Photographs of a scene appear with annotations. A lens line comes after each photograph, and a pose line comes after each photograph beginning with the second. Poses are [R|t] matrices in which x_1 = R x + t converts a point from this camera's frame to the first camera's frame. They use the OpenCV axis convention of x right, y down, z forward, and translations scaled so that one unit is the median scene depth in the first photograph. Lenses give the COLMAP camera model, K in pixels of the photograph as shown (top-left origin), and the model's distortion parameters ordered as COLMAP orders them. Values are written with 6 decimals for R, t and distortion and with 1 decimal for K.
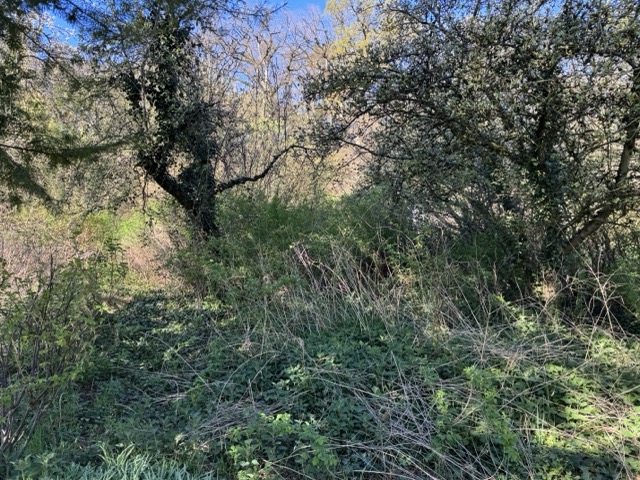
lens RADIAL K [[454.9, 0, 317.2], [0, 454.9, 239.1], [0, 0, 1]] dist [0.038836, -0.061434]
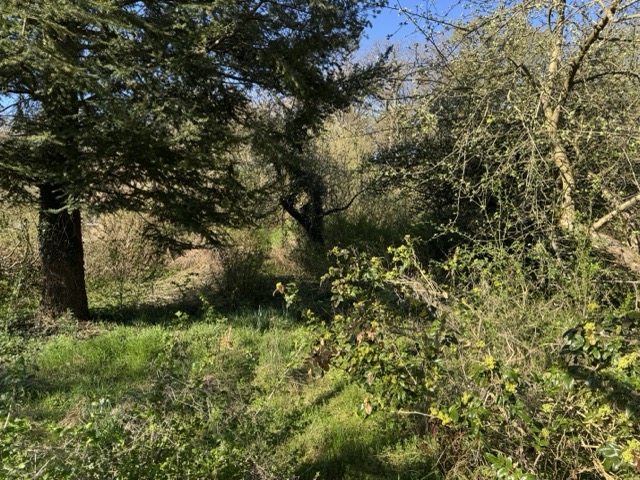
lens RADIAL K [[454.9, 0, 320.9], [0, 454.9, 240.3], [0, 0, 1]] dist [0.038836, -0.061434]
pose [[0.958110, 0.009389, -0.286248, 0.286385], [-0.013355, 0.999840, -0.011905, 0.008820], [0.286090, 0.015229, 0.958082, -0.693092]]
